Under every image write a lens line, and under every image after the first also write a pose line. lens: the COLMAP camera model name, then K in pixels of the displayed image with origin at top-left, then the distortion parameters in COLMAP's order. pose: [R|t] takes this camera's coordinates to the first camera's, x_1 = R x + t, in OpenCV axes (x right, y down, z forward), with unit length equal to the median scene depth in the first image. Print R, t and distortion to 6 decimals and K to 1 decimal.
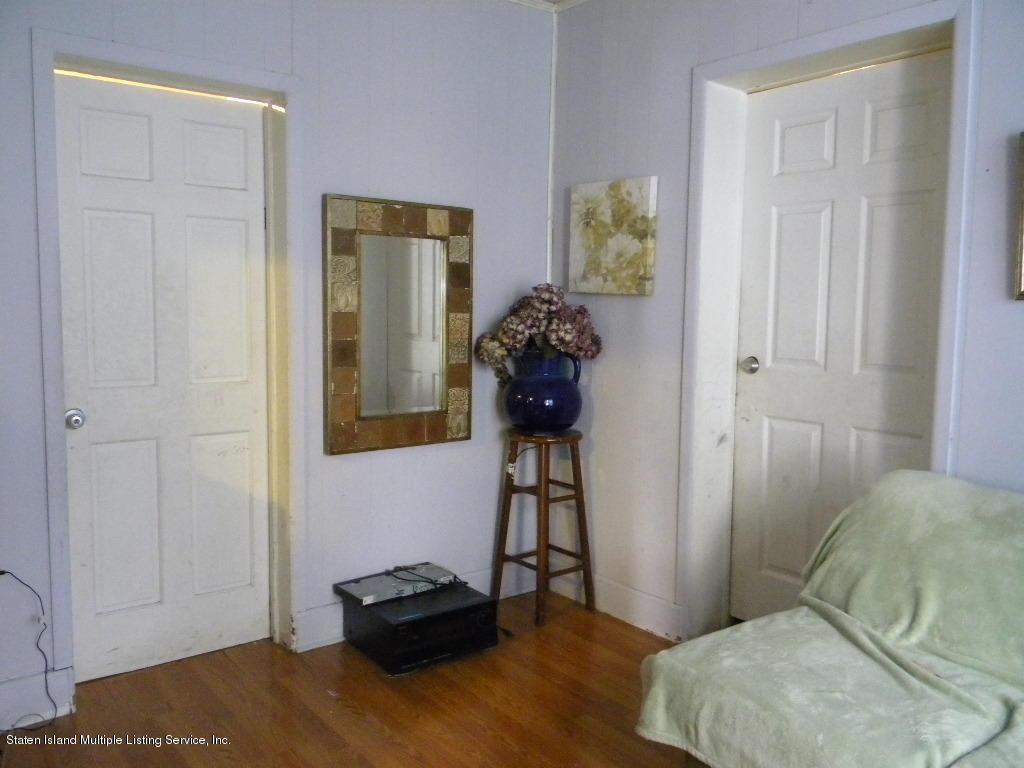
lens RADIAL K [[842.9, 0, 513.8], [0, 842.9, 382.2], [0, 0, 1]] dist [0.005435, -0.000841]
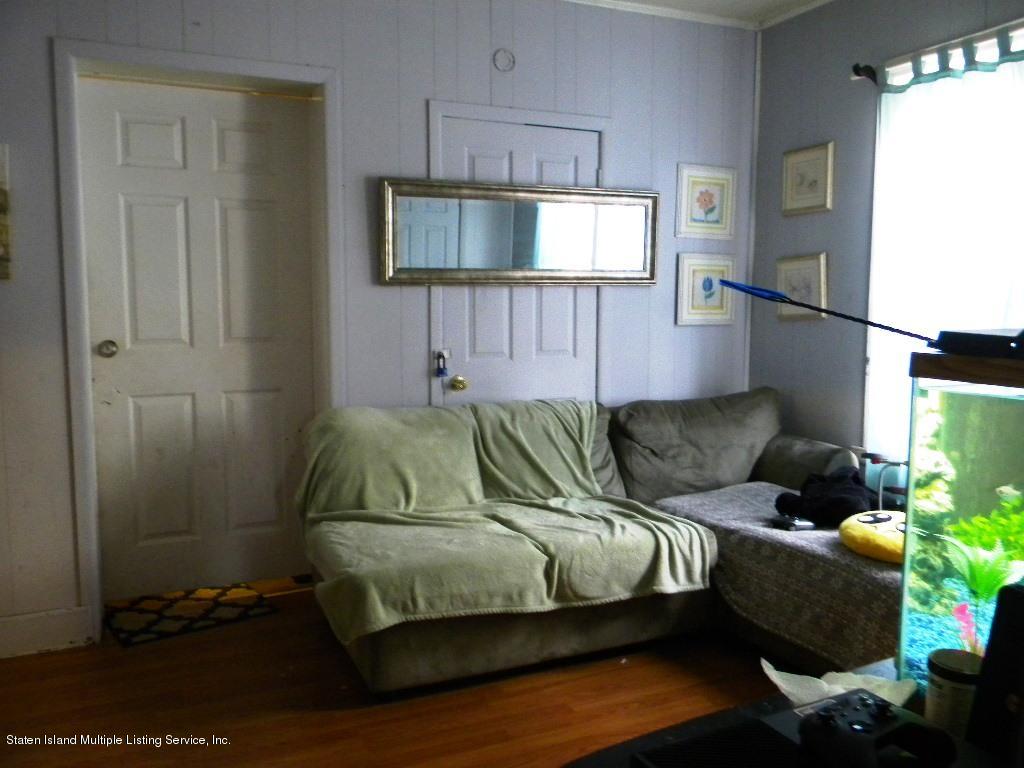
lens RADIAL K [[842.9, 0, 514.0], [0, 842.9, 384.9], [0, 0, 1]] dist [0.005435, -0.000841]
pose [[0.222254, -0.109059, 0.968870, -0.652395], [0.092649, 0.991590, 0.090363, -0.025955], [-0.970577, 0.069682, 0.230489, 0.321158]]
